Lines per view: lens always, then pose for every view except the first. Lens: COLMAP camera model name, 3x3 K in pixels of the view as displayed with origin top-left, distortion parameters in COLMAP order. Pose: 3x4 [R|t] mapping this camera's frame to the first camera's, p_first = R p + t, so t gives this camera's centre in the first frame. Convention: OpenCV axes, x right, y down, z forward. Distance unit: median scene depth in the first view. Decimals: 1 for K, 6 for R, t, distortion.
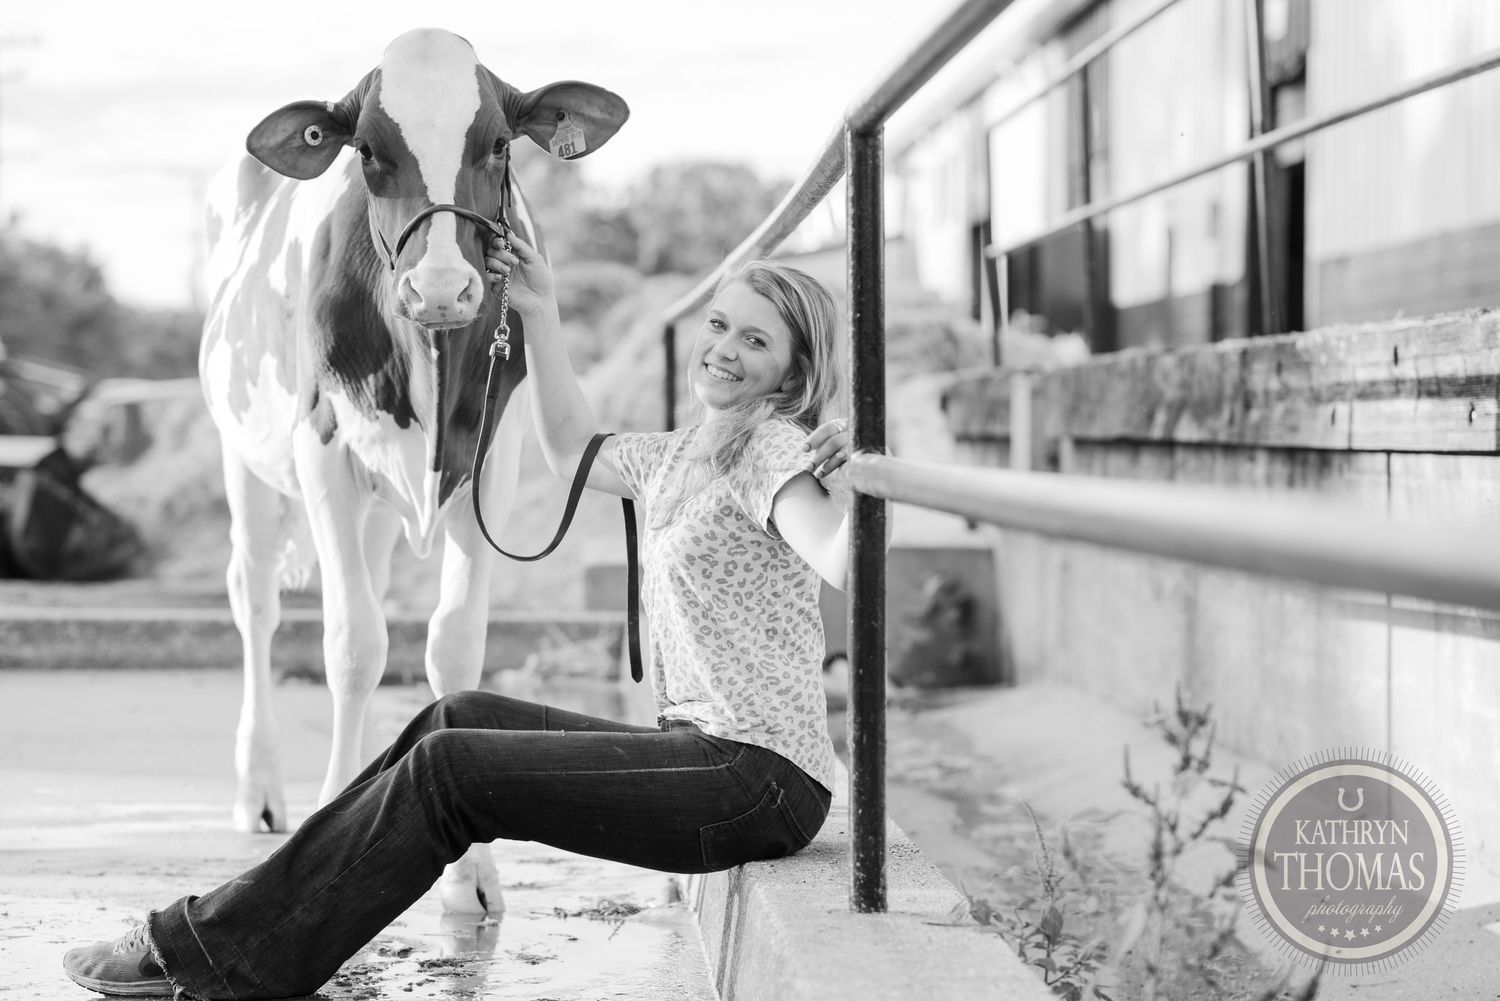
lens RADIAL K [[3630.8, 0, 750.0], [0, 3630.8, 500.5], [0, 0, 1]] dist [-0.034567, 0.609870]
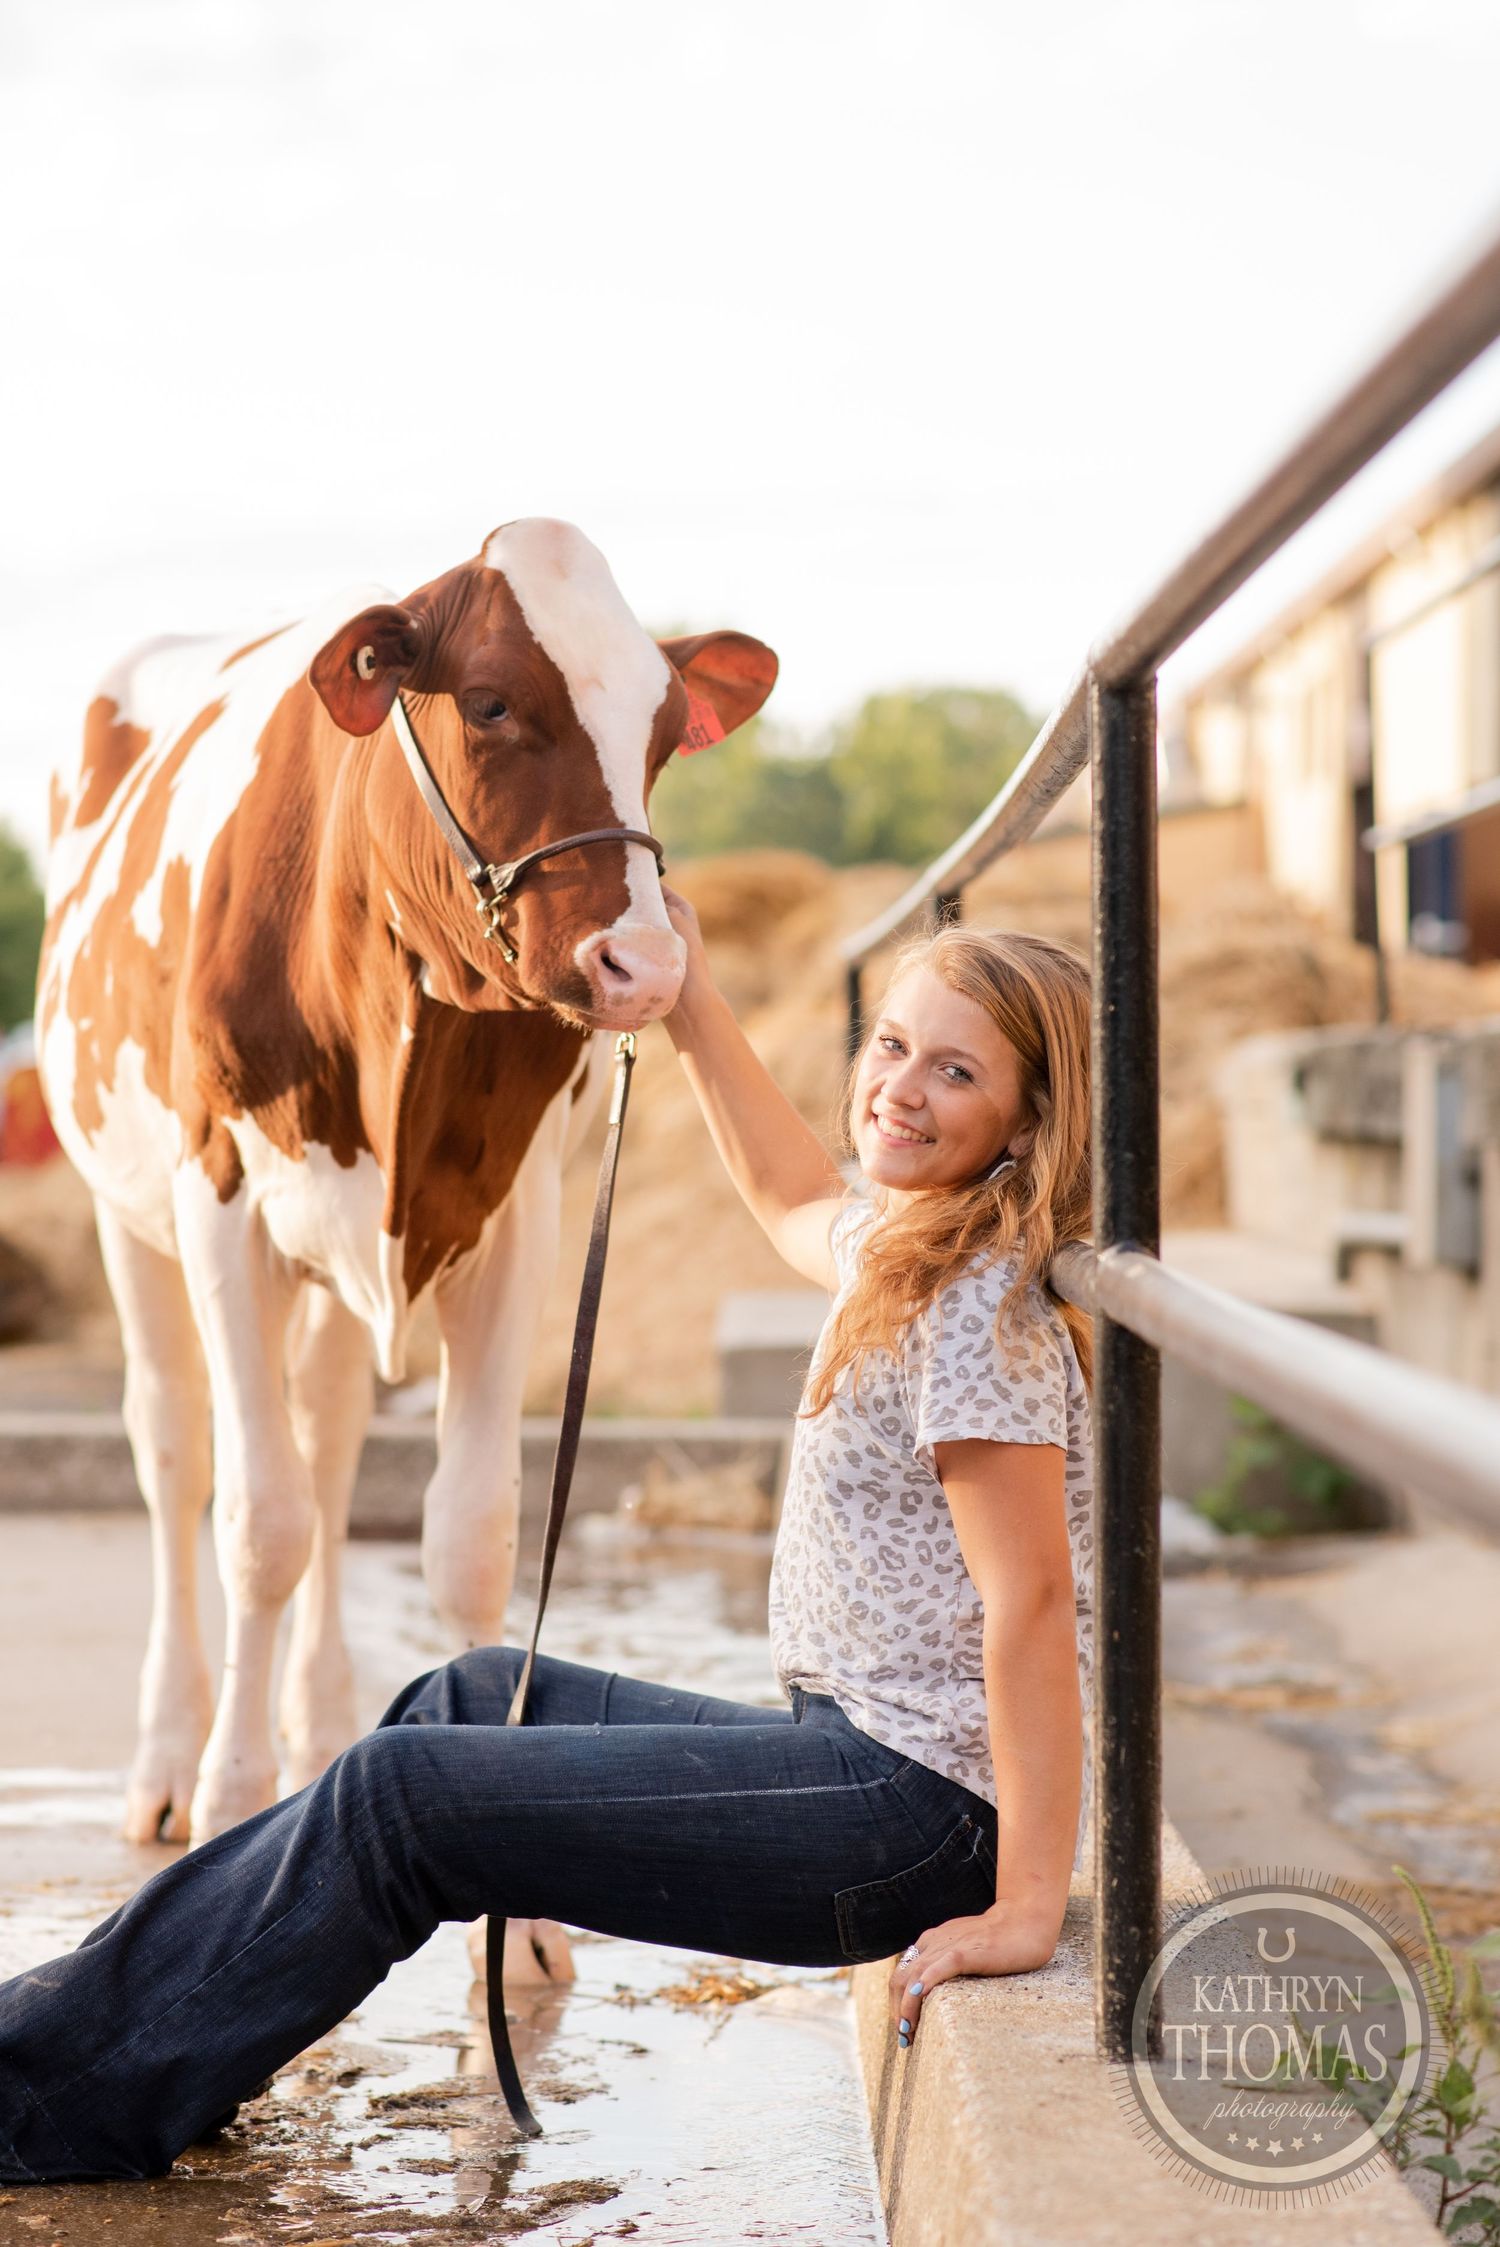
lens RADIAL K [[5439.0, 0, 750.0], [0, 5439.0, 1123.5], [0, 0, 1]] dist [-0.034567, 0.609870]
pose [[0.998723, 0.000730, -0.050523, 0.013165], [-0.001312, 0.999933, -0.011490, -0.018761], [0.050511, 0.011542, 0.998657, 0.119369]]
